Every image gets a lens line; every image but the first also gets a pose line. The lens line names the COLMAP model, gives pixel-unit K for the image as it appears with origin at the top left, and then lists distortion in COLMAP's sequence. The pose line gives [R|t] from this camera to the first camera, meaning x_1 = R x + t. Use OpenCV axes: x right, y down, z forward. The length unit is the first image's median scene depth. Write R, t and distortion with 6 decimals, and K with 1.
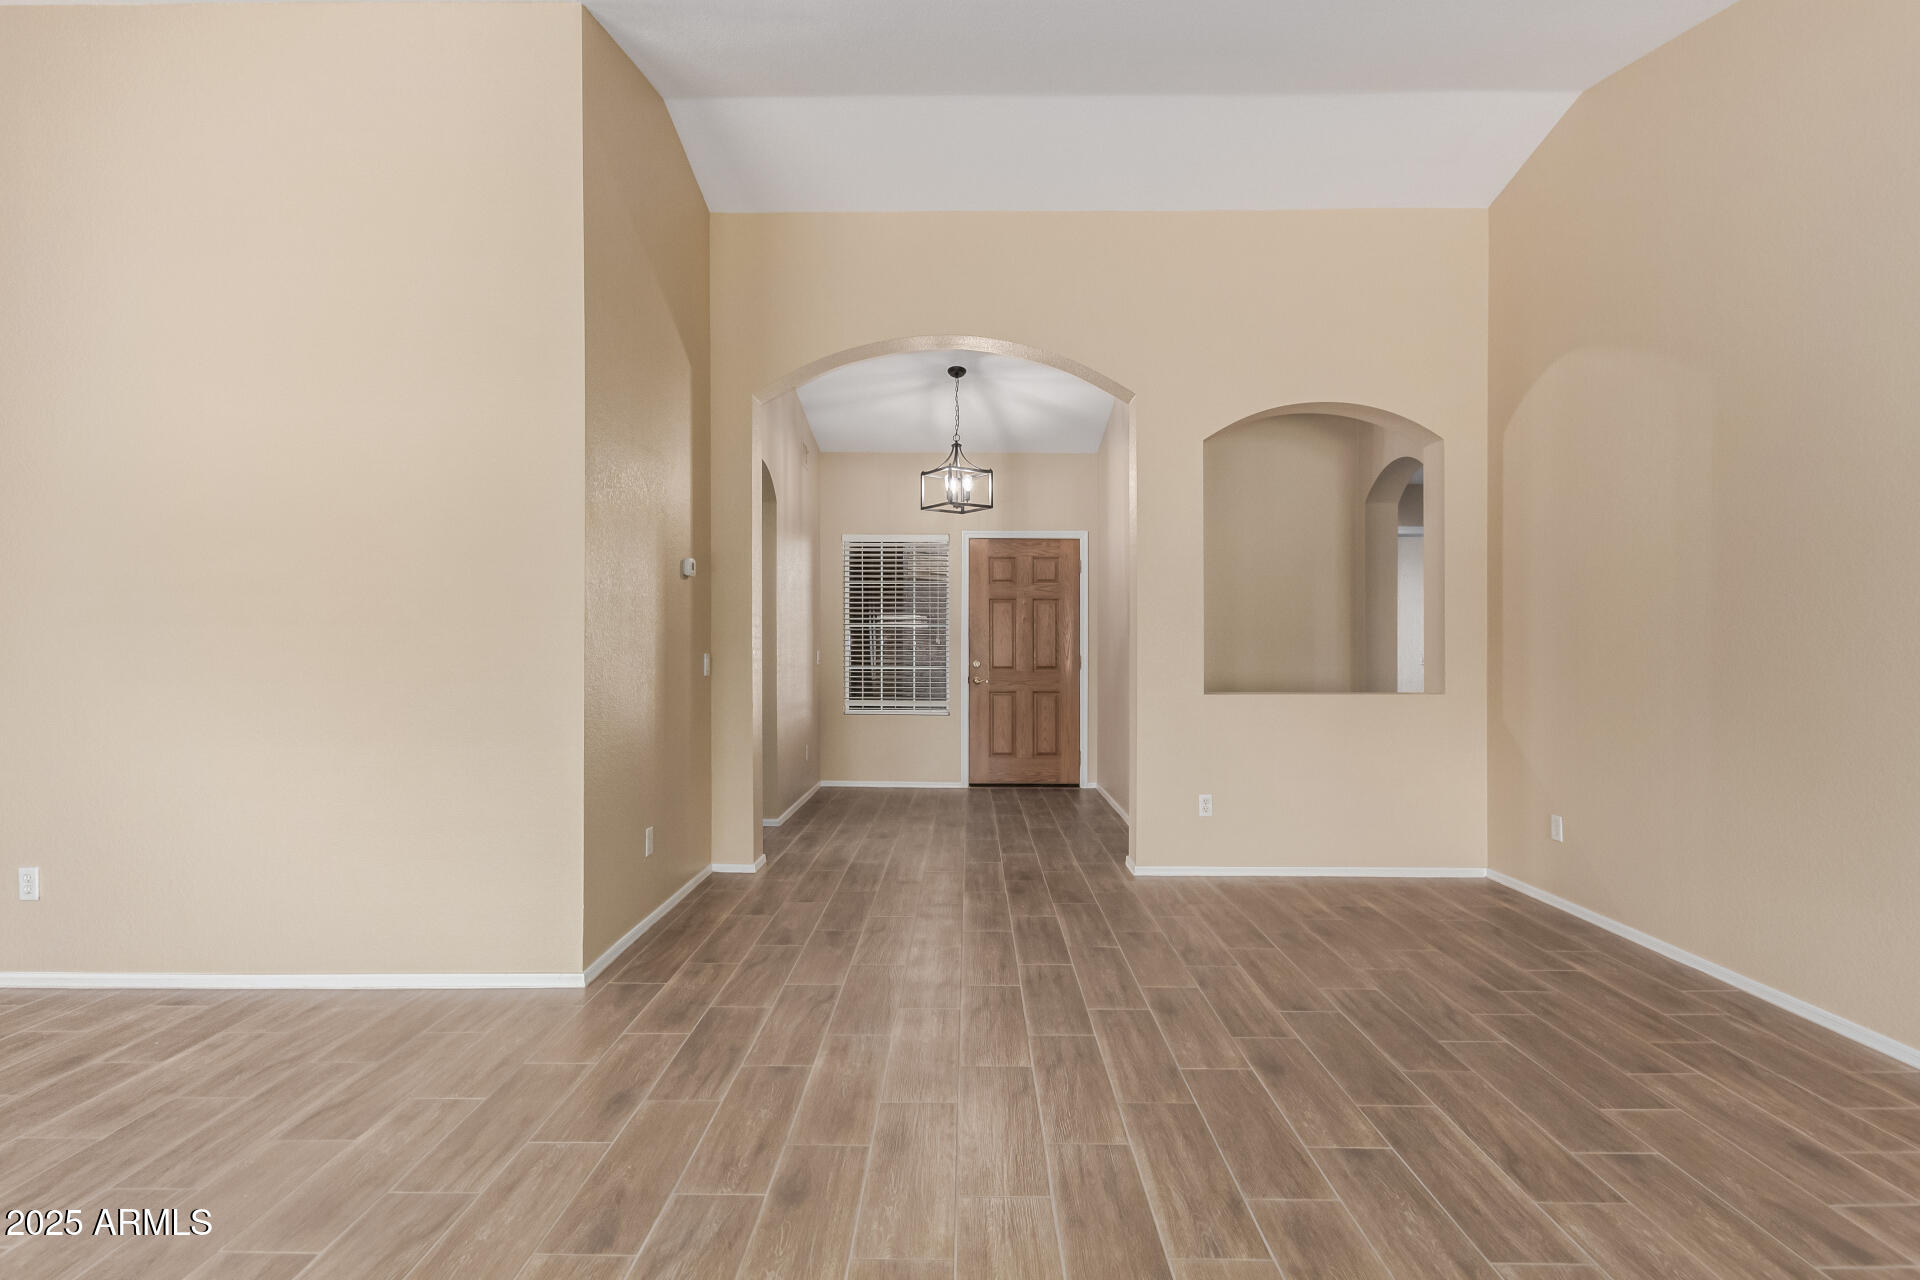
lens RADIAL K [[932.0, 0, 959.1], [0, 932.0, 638.6], [0, 0, 1]] dist [0.015891, -0.006500]
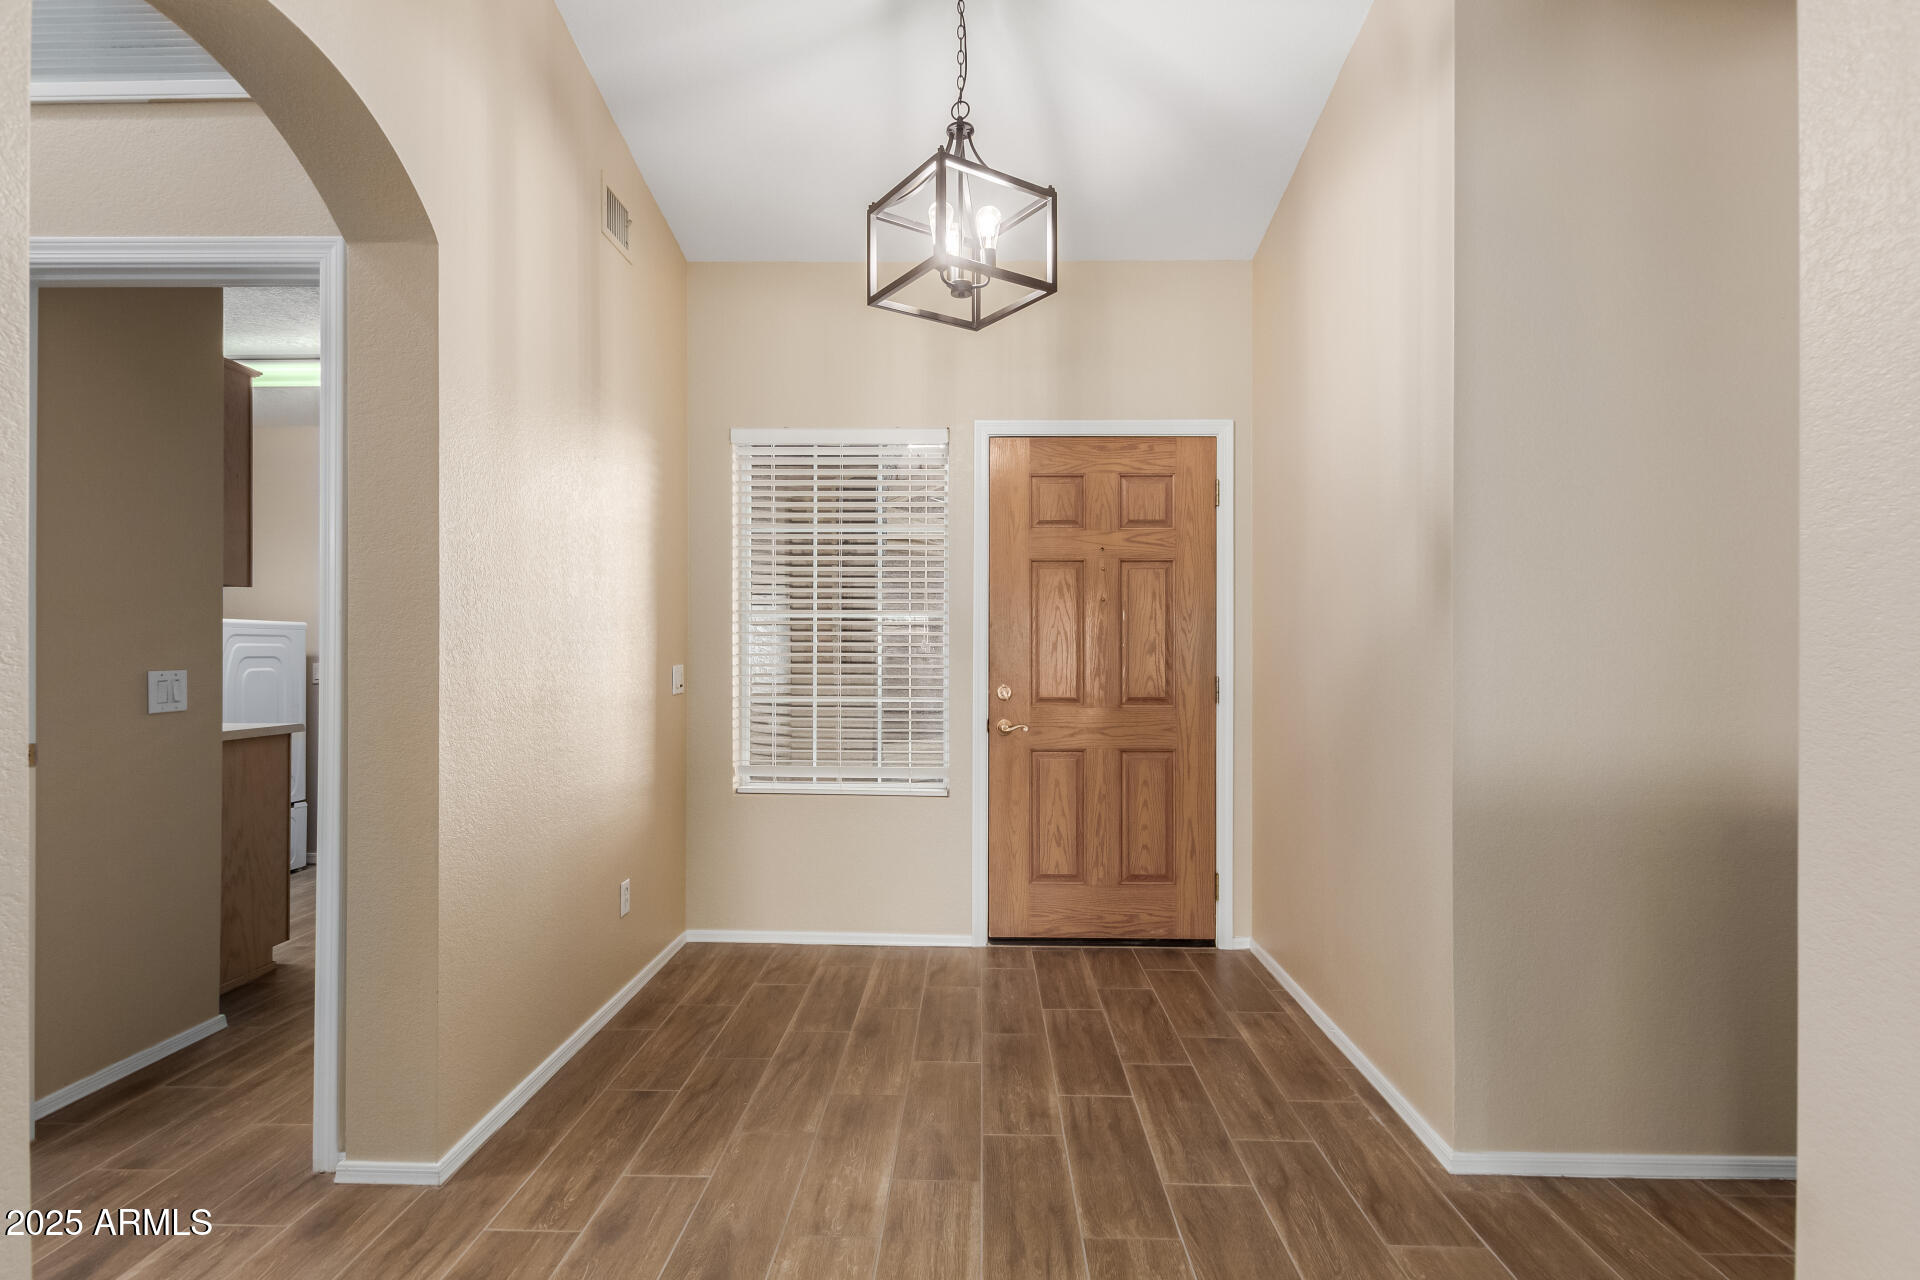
lens RADIAL K [[954.6, 0, 962.5], [0, 954.6, 647.6], [0, 0, 1]] dist [0.003354, -0.000013]
pose [[0.999769, 0.000632, -0.021493, 0.007567], [-0.000788, 0.999974, -0.007231, 0.007297], [0.021488, 0.007247, 0.999743, 0.500513]]
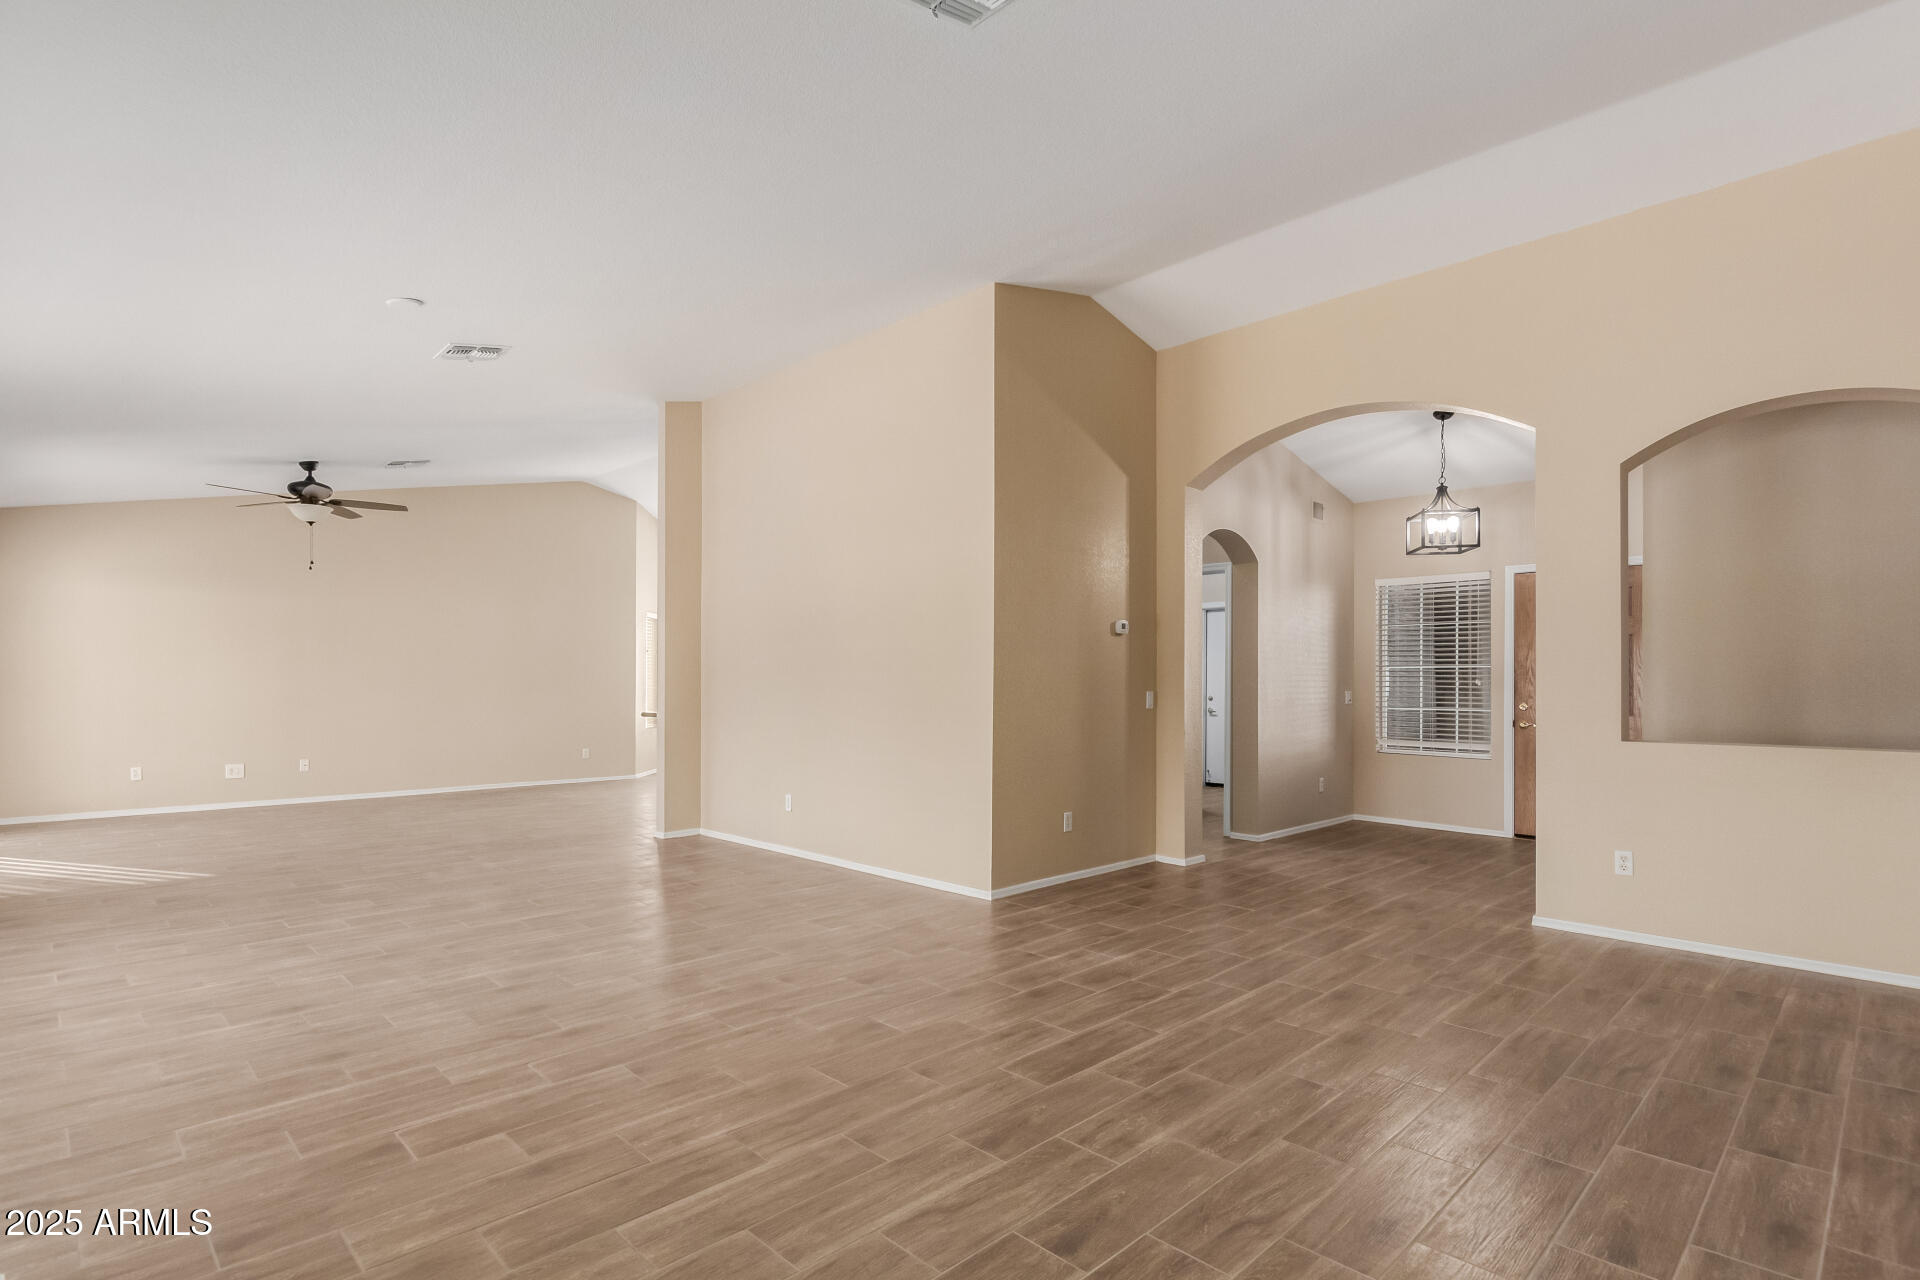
lens RADIAL K [[946.0, 0, 962.5], [0, 946.0, 682.9], [0, 0, 1]] dist [0.000947, -0.000103]
pose [[0.711549, 0.003138, -0.702629, 0.287806], [0.000544, 0.999987, 0.005018, -0.001981], [0.702636, -0.003953, 0.711539, -0.073165]]
